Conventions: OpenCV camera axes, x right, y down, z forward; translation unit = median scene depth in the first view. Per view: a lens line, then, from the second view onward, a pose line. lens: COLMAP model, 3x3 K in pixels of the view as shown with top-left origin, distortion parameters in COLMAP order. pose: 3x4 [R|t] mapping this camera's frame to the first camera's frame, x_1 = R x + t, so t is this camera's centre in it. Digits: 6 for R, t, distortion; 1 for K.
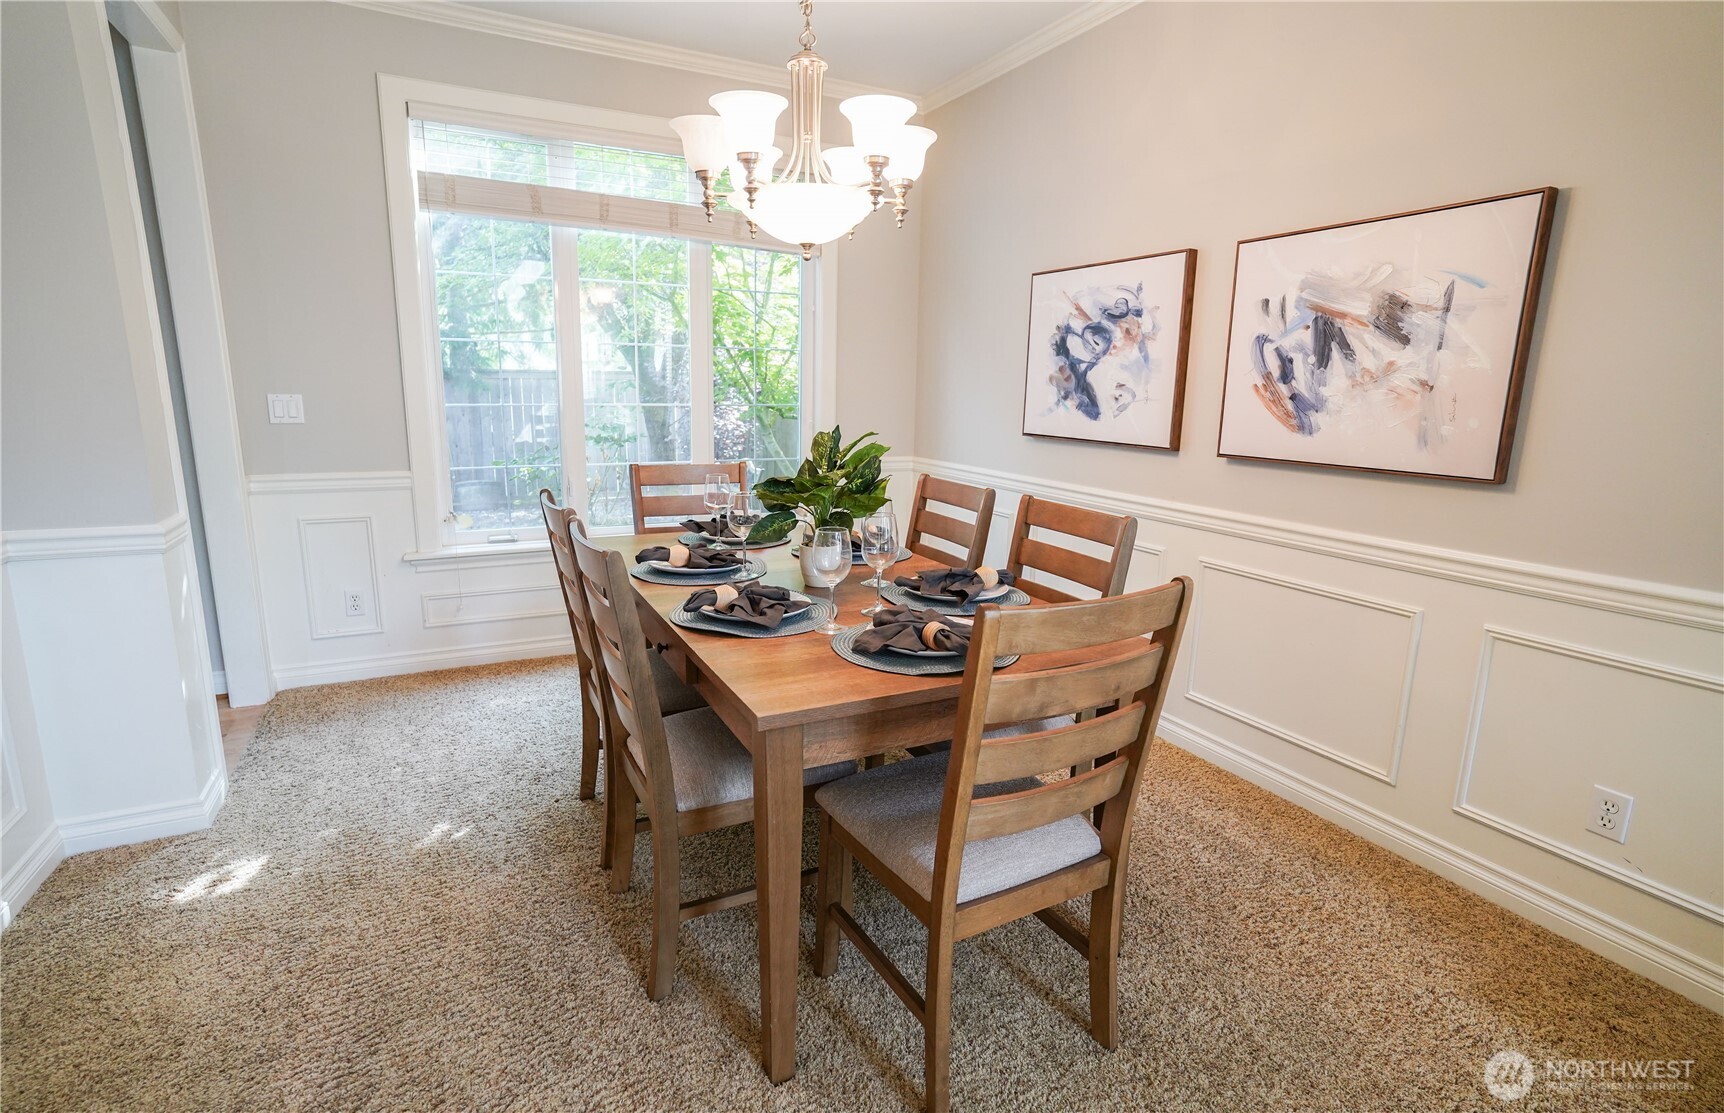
lens RADIAL K [[840.9, 0, 843.9], [0, 840.9, 551.4], [0, 0, 1]] dist [-0.010629, 0.007055]
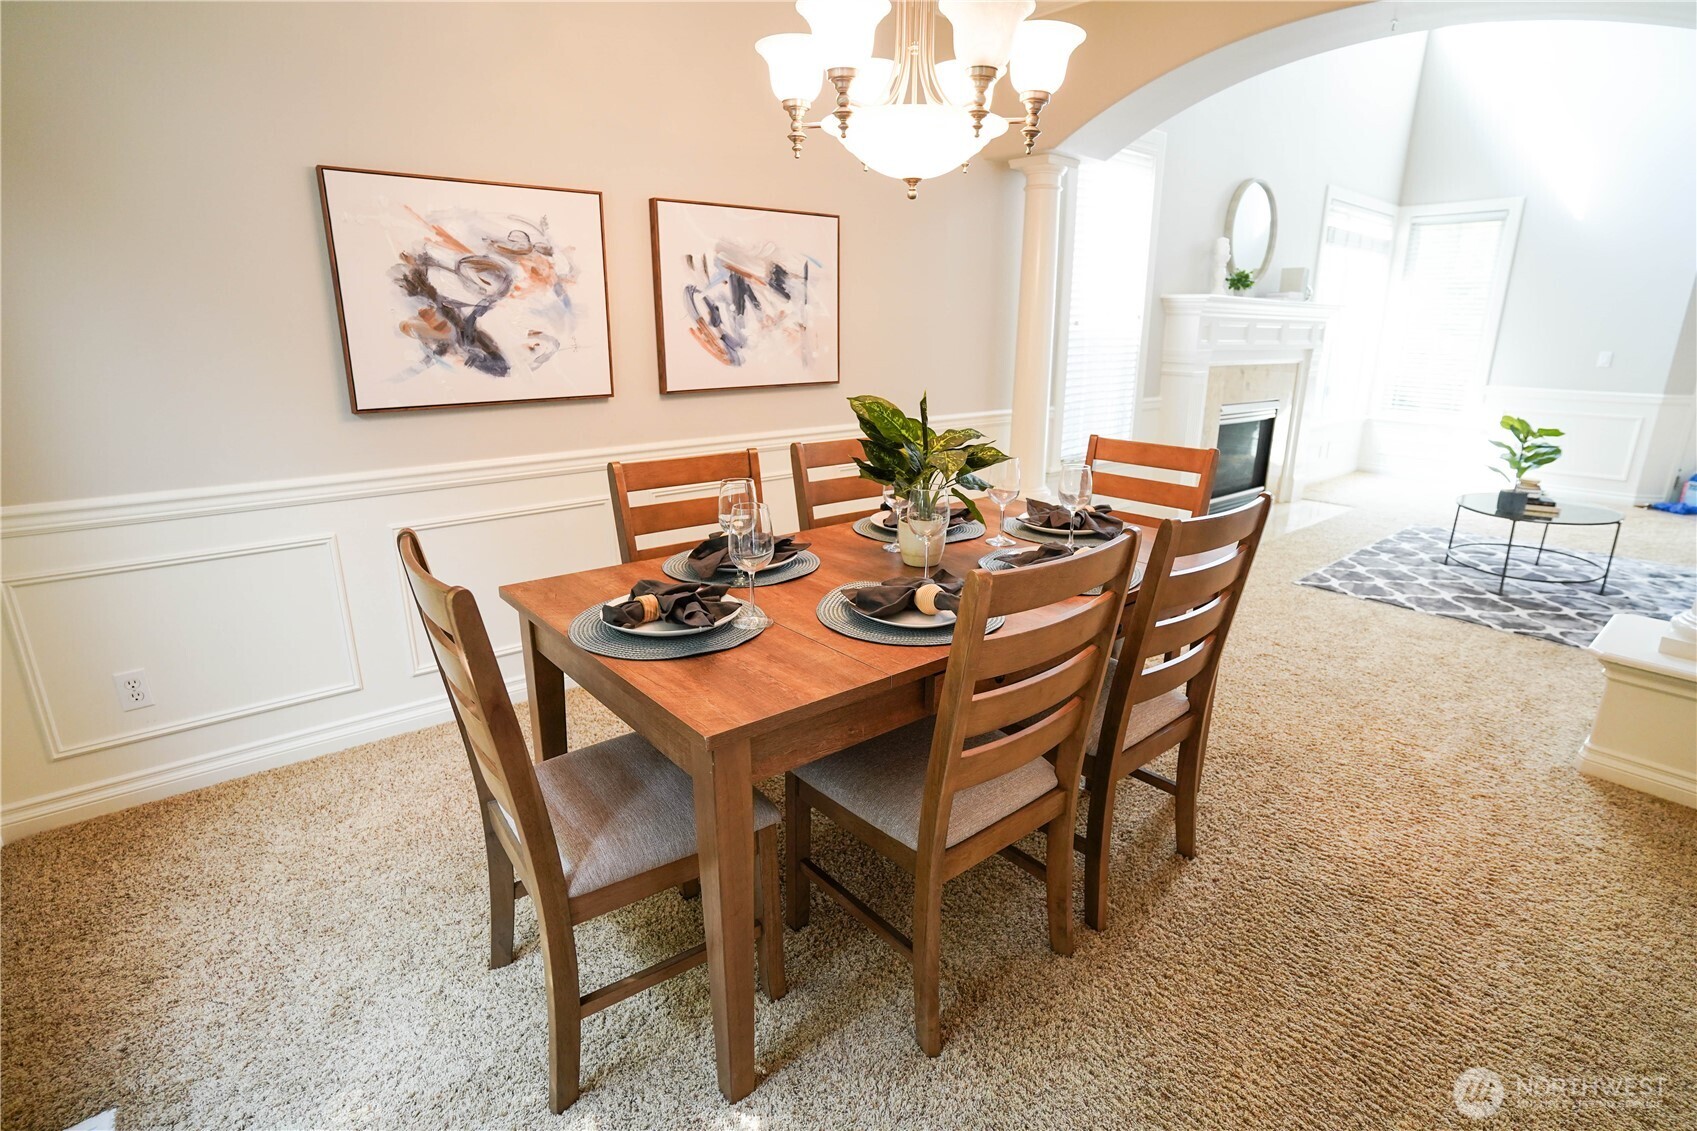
lens RADIAL K [[832.0, 0, 850.0], [0, 832.0, 565.0], [0, 0, 1]] dist [-0.064706, 0.027267]
pose [[-0.236623, -0.291602, 0.926810, -0.630946], [0.185248, 0.922861, 0.337655, -0.208393], [-0.953778, 0.251587, -0.164352, 0.912393]]
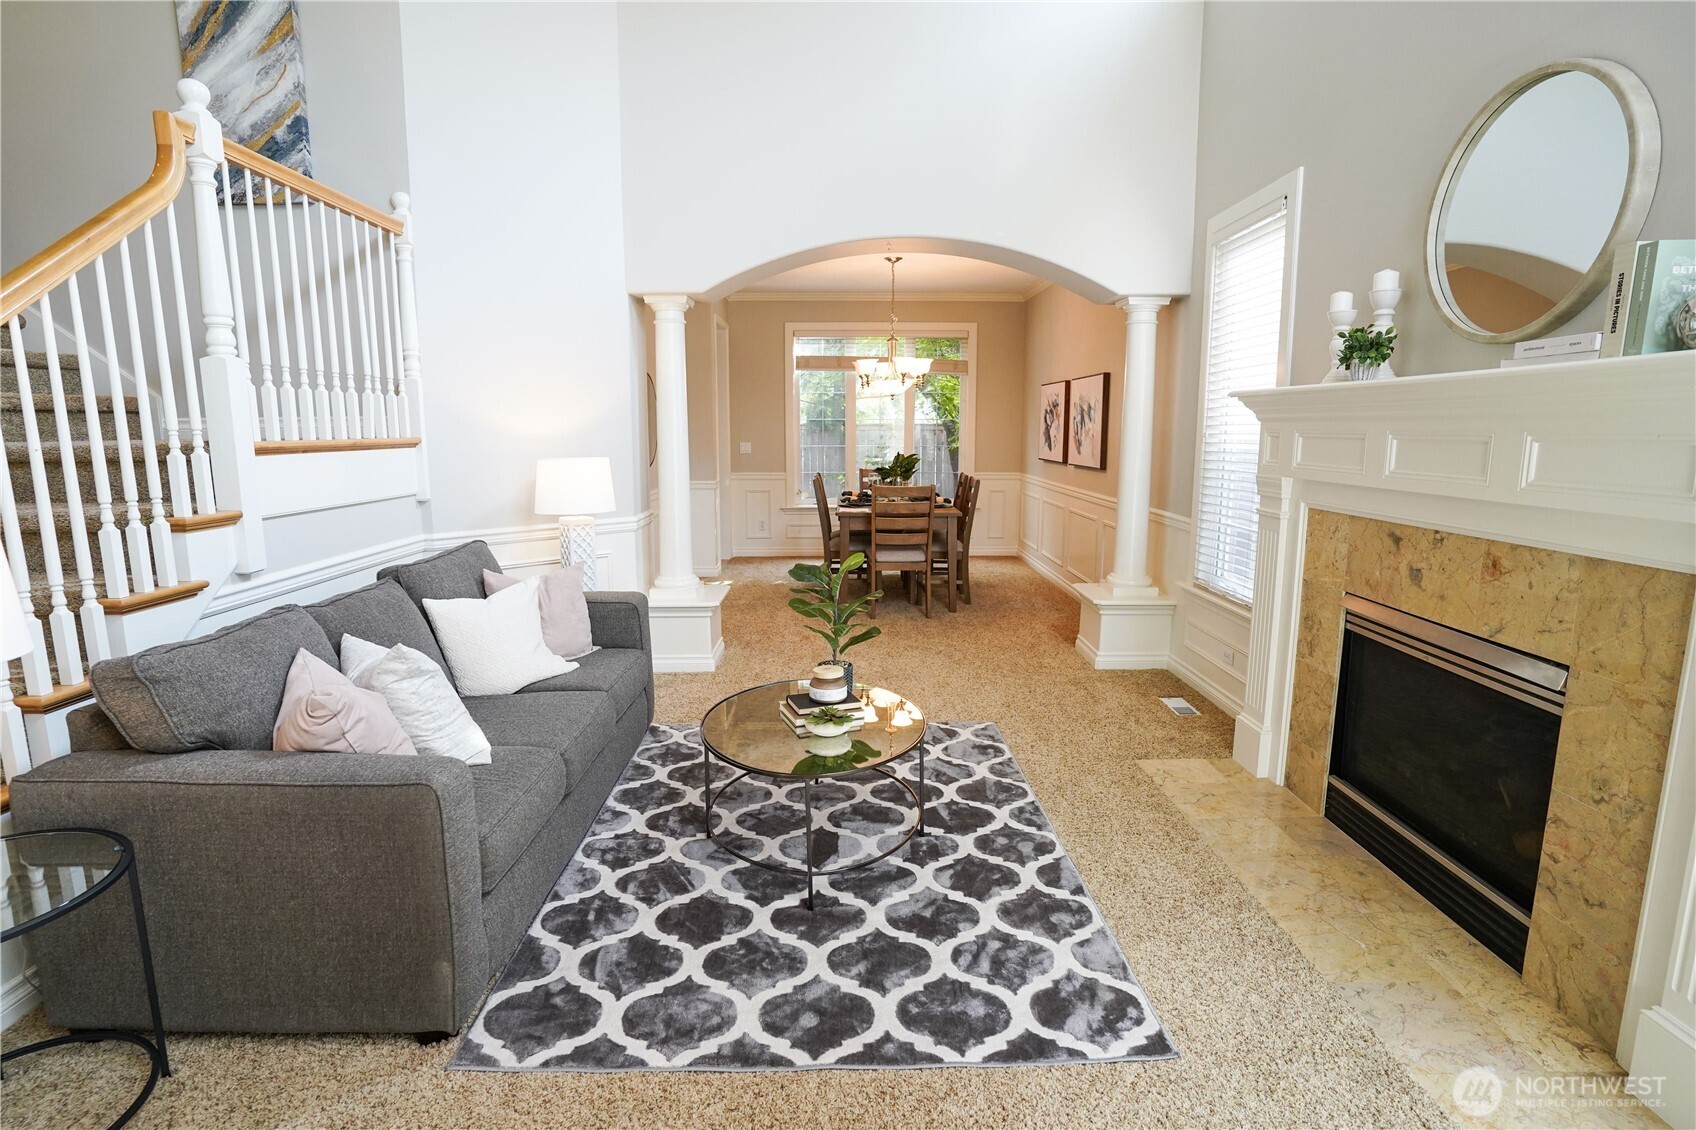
lens RADIAL K [[831.5, 0, 836.2], [0, 831.5, 576.8], [0, 0, 1]] dist [-0.064706, 0.027267]
pose [[0.895481, 0.061182, -0.440874, 0.836146], [-0.071253, 0.997438, -0.006307, 0.249654], [0.439359, 0.037061, 0.897547, -1.313524]]
